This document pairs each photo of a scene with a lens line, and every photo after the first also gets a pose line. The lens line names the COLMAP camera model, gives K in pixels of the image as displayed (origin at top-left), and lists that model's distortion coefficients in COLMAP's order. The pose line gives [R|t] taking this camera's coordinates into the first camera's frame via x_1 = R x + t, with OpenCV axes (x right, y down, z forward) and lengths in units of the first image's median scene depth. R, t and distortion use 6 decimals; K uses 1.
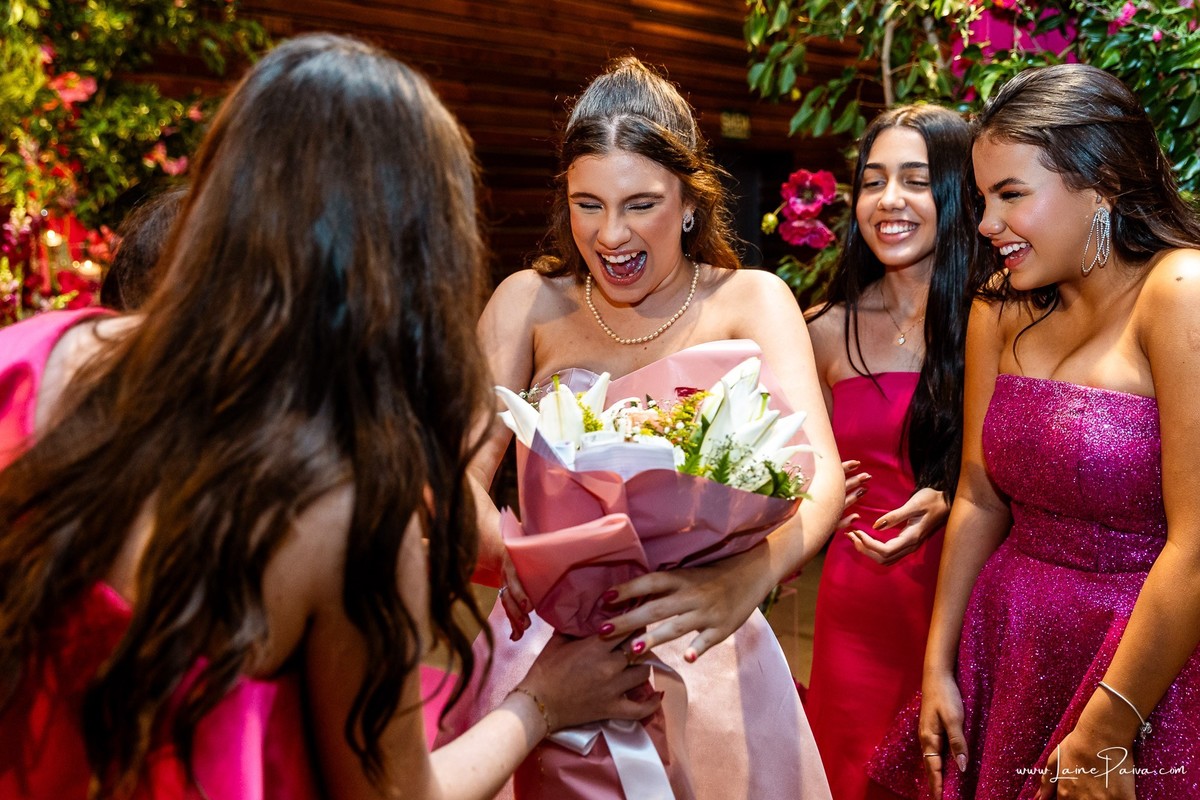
lens RADIAL K [[1337.2, 0, 600.9], [0, 1337.2, 394.9], [0, 0, 1]] dist [-0.021701, 0.000000]
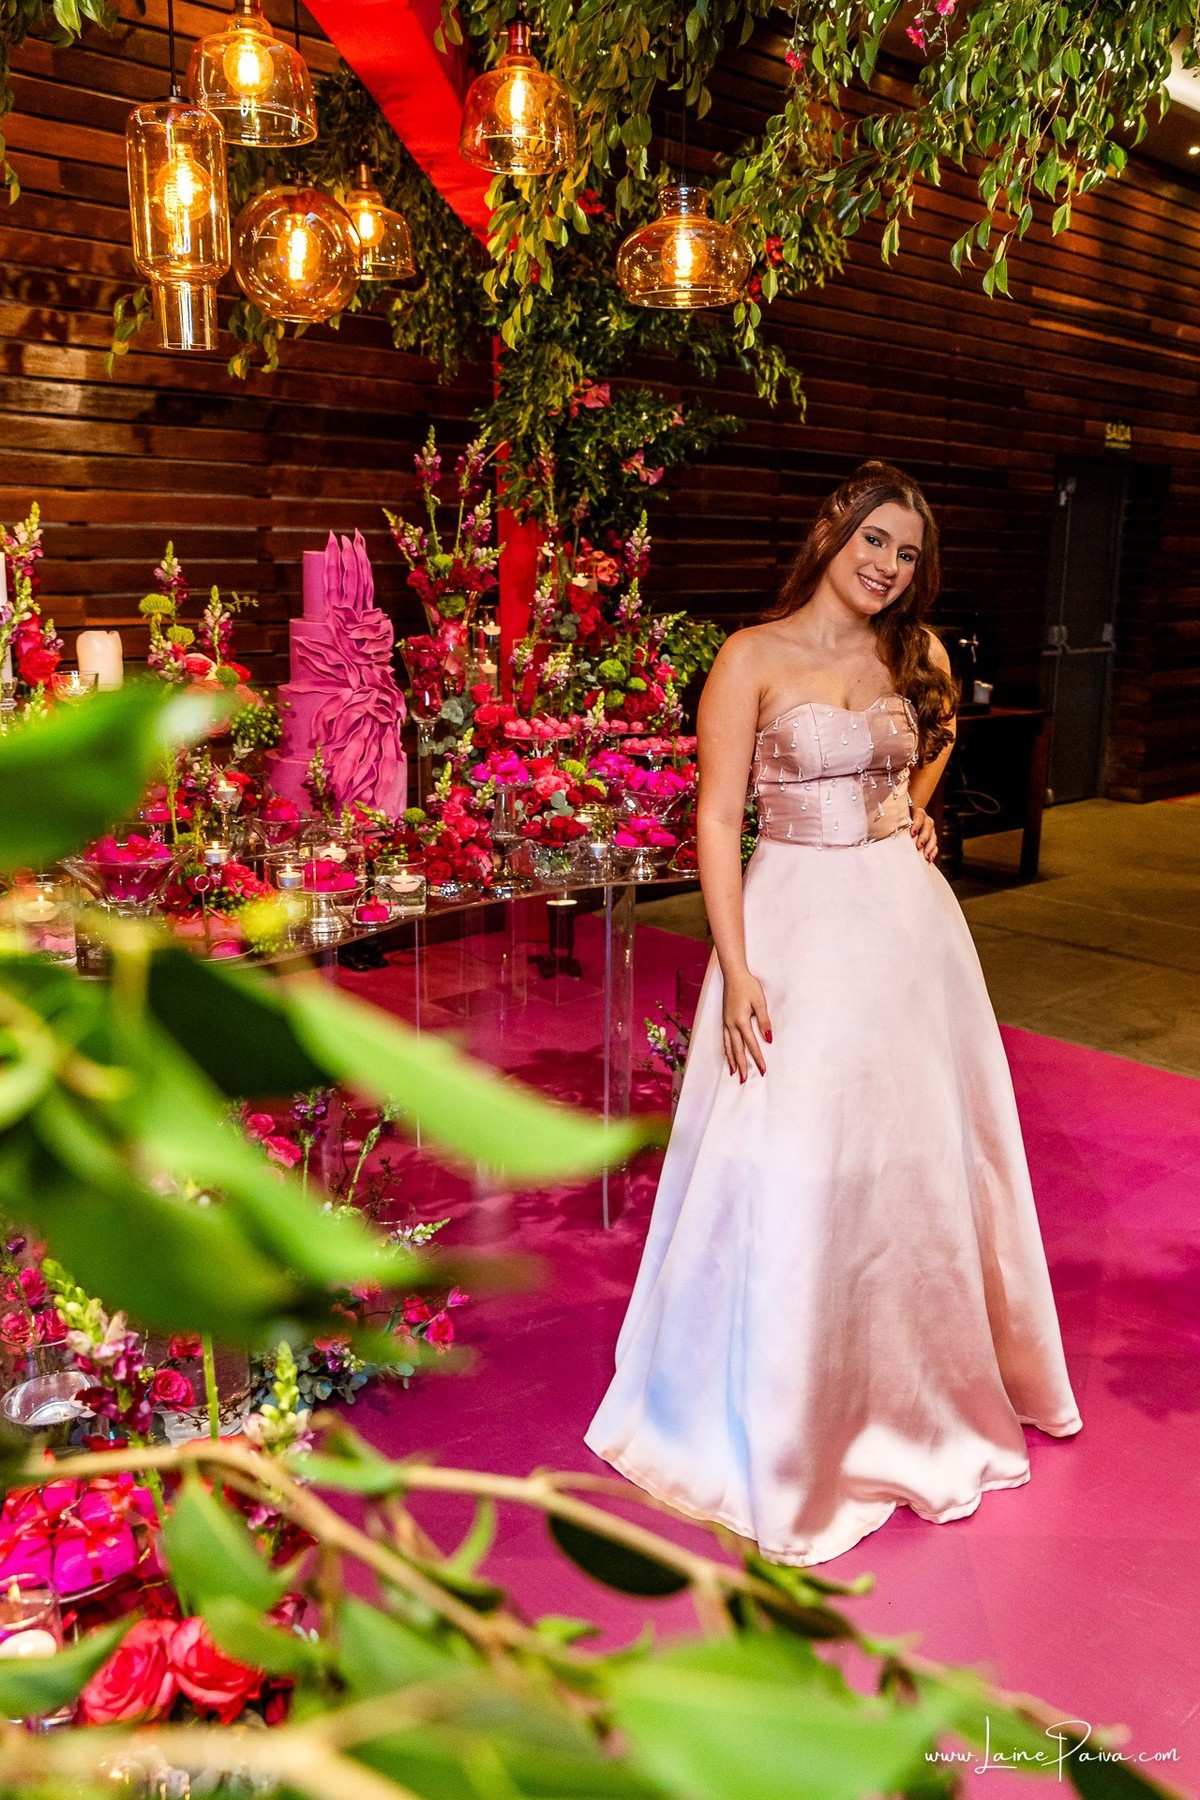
lens RADIAL K [[1426.2, 0, 613.2], [0, 1426.2, 901.6], [0, 0, 1]] dist [-0.035406, 0.003549]
pose [[0.992585, 0.057650, -0.107010, -0.399608], [-0.042894, 0.989862, 0.135400, -0.002440], [0.113731, -0.129806, 0.984995, -0.139033]]
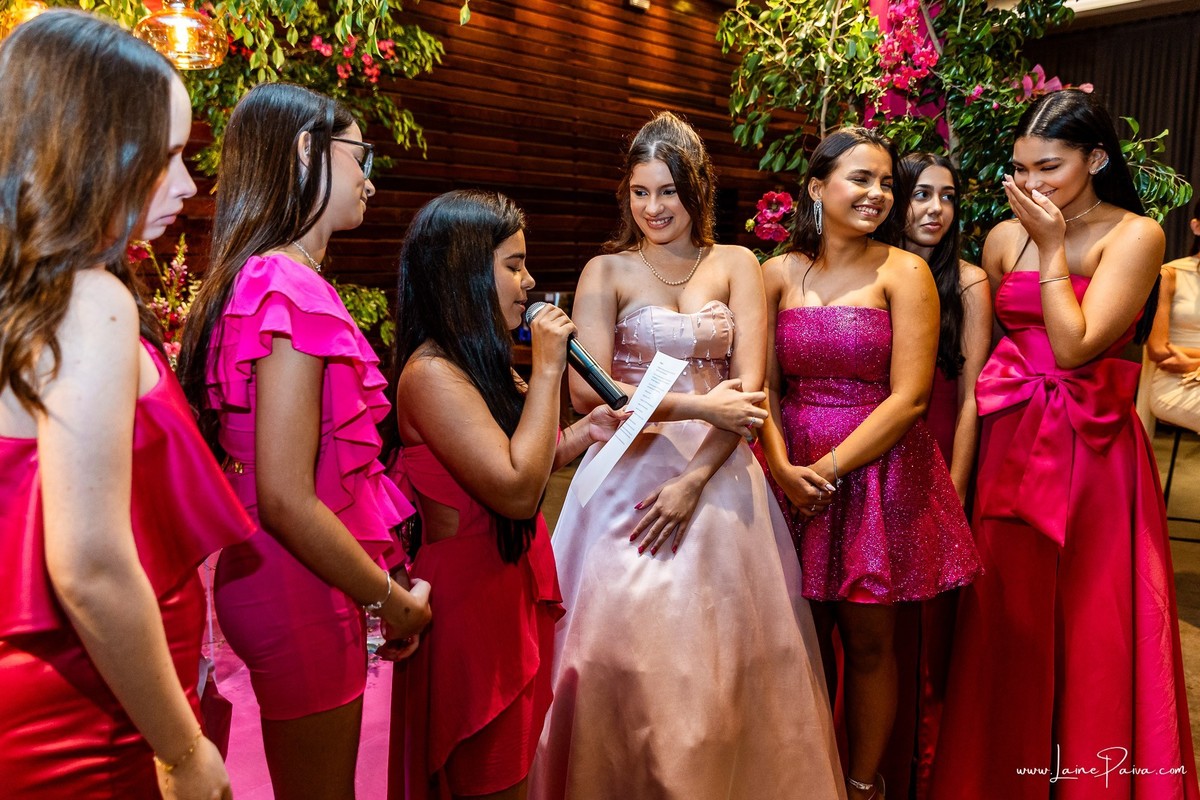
lens RADIAL K [[957.8, 0, 574.6], [0, 957.8, 405.9], [0, 0, 1]] dist [0.001190, -0.007056]
pose [[0.999913, 0.003701, -0.012629, -0.061374], [-0.003207, 0.999236, 0.038945, 0.040065], [0.012763, -0.038901, 0.999162, -0.145162]]
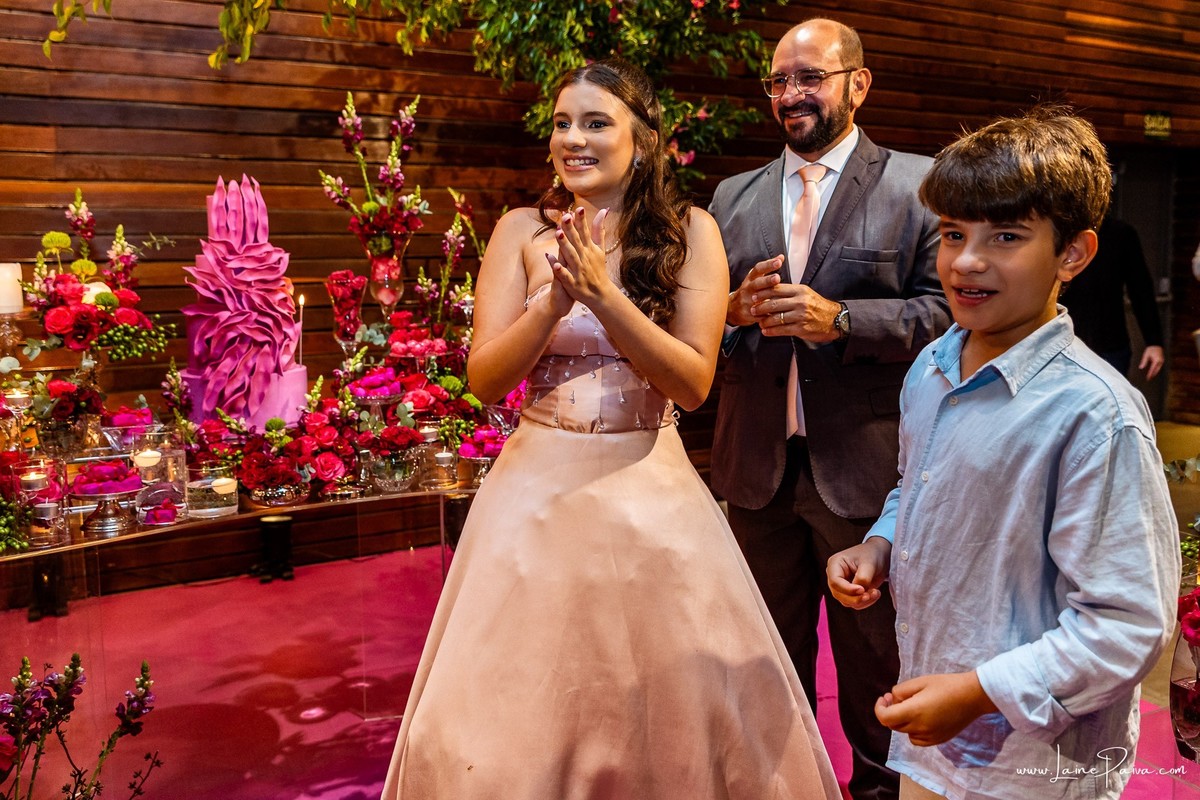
lens RADIAL K [[957.8, 0, 628.5], [0, 957.8, 353.3], [0, 0, 1]] dist [0.001190, -0.007056]
pose [[0.937433, 0.030088, -0.346863, -0.104365], [-0.032113, 0.999484, -0.000091, 0.018198], [0.346682, 0.011224, 0.937916, 0.287639]]
